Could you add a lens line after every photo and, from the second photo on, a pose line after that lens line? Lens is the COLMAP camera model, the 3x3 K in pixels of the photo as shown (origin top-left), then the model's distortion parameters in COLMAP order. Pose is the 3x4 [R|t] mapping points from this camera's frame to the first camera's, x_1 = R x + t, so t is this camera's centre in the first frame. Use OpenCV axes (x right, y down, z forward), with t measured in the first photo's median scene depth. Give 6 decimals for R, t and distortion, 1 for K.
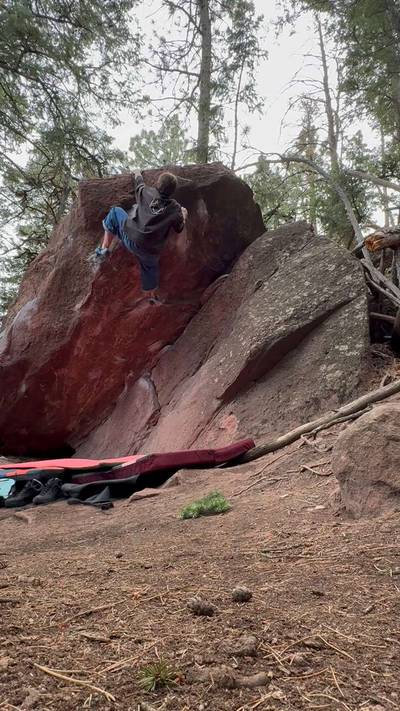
lens RADIAL K [[427.7, 0, 201.3], [0, 427.7, 352.2], [0, 0, 1]] dist [-0.012116, 0.009466]
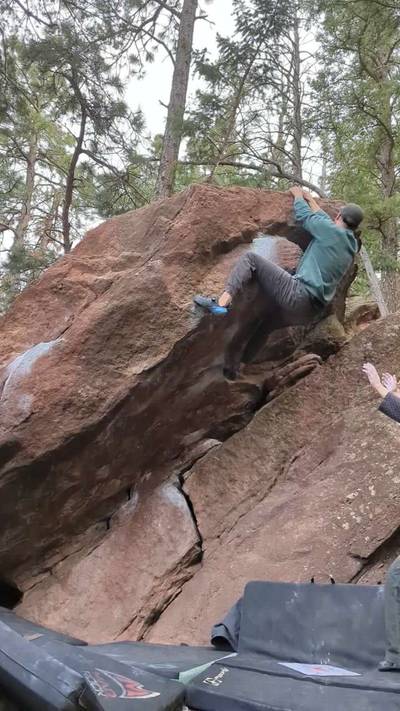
lens RADIAL K [[611.1, 0, 198.0], [0, 611.1, 344.7], [0, 0, 1]] dist [0.056118, -0.043635]
pose [[0.910487, 0.197198, 0.363491, -0.498678], [-0.174459, 0.980098, -0.094723, -0.070413], [-0.374936, 0.022830, 0.926770, 0.139965]]
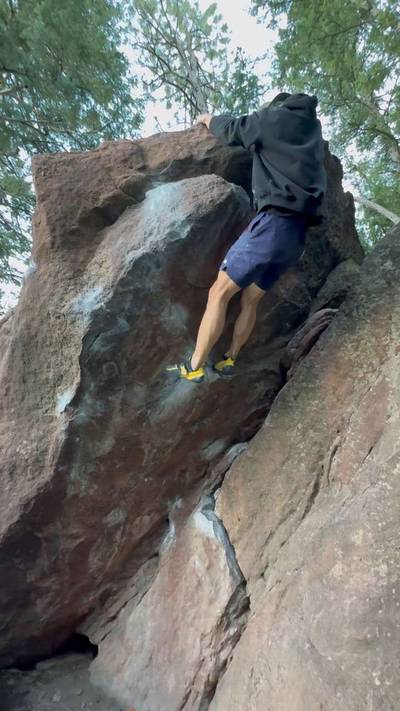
lens RADIAL K [[322.7, 0, 200.0], [0, 322.7, 355.6], [0, 0, 1]] dist [-0.002218, -0.000491]
pose [[0.989910, -0.134407, -0.044863, -0.096287], [0.128044, 0.984110, -0.123016, -0.093178], [0.060685, 0.116030, 0.991390, 0.591170]]
